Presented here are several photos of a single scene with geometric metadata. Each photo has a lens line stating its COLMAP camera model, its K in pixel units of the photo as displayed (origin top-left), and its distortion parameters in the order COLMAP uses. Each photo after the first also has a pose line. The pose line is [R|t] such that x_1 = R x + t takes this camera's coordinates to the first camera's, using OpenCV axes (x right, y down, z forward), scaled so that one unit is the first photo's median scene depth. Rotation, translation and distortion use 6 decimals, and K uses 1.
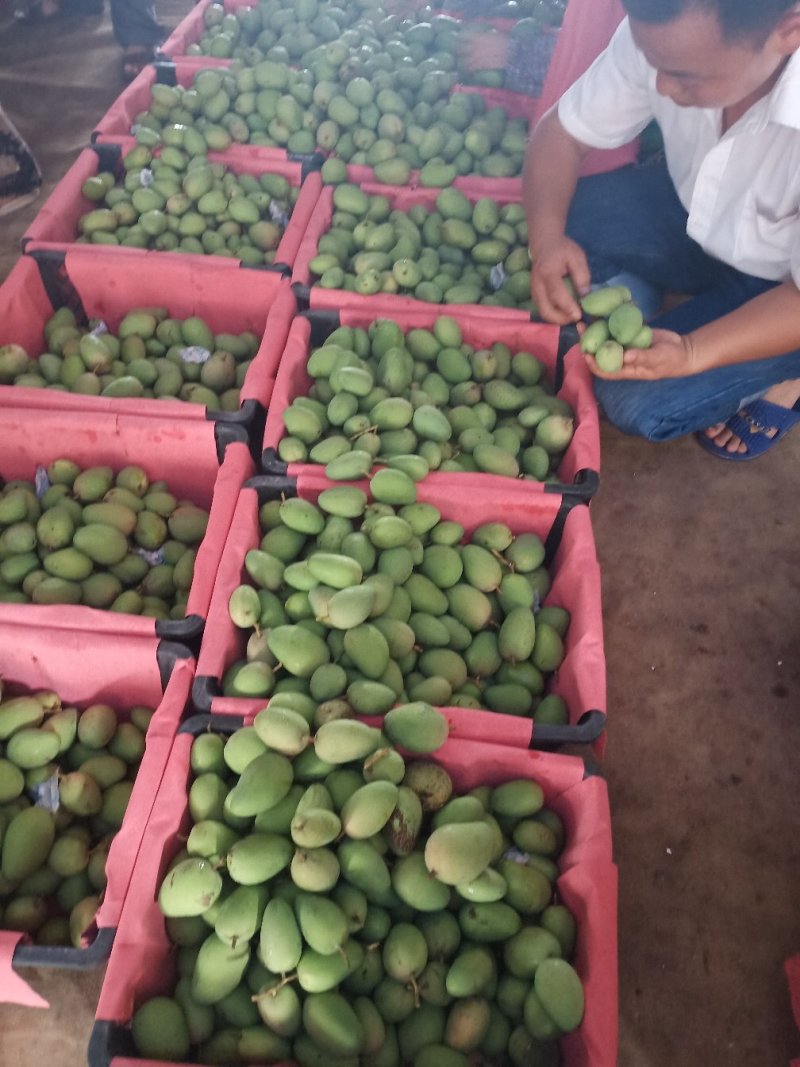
lens RADIAL K [[873.6, 0, 411.2], [0, 873.6, 533.8], [0, 0, 1]] dist [0.071753, -0.162166]
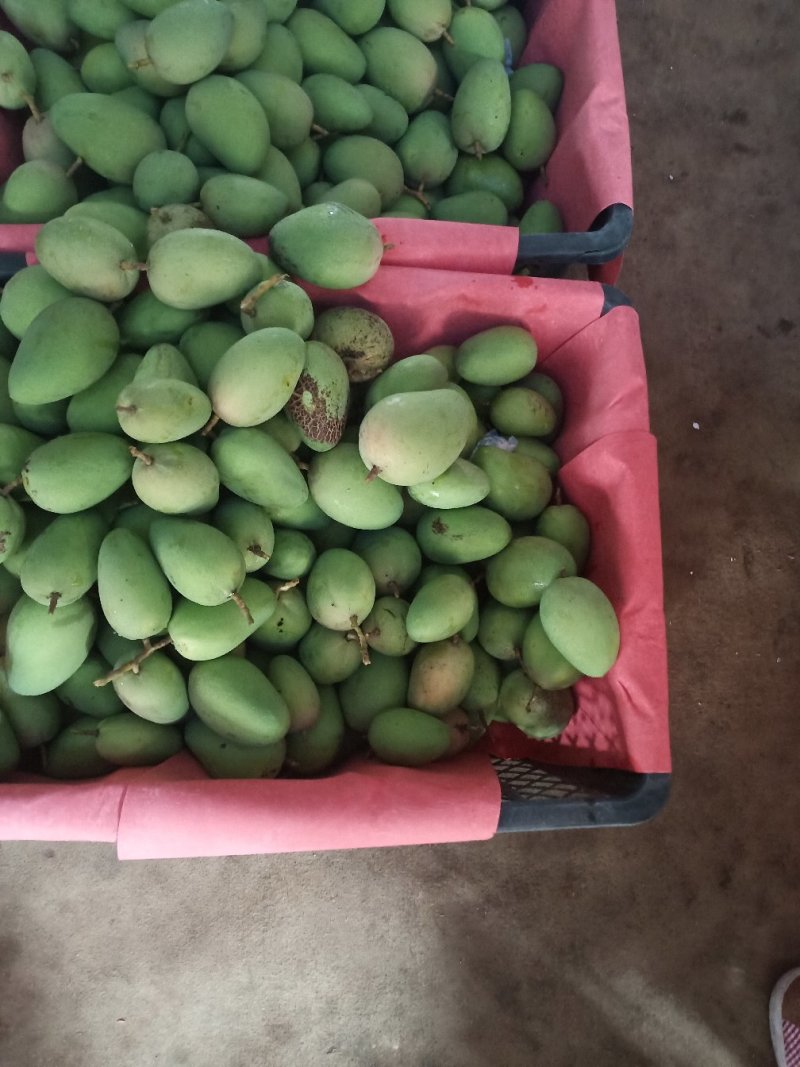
lens RADIAL K [[873.6, 0, 411.2], [0, 873.6, 533.8], [0, 0, 1]] dist [0.071753, -0.162166]
pose [[0.993533, -0.088857, 0.070693, 0.002999], [0.054678, 0.920045, 0.387979, 0.175656], [-0.099516, -0.381605, 0.918953, 0.386614]]
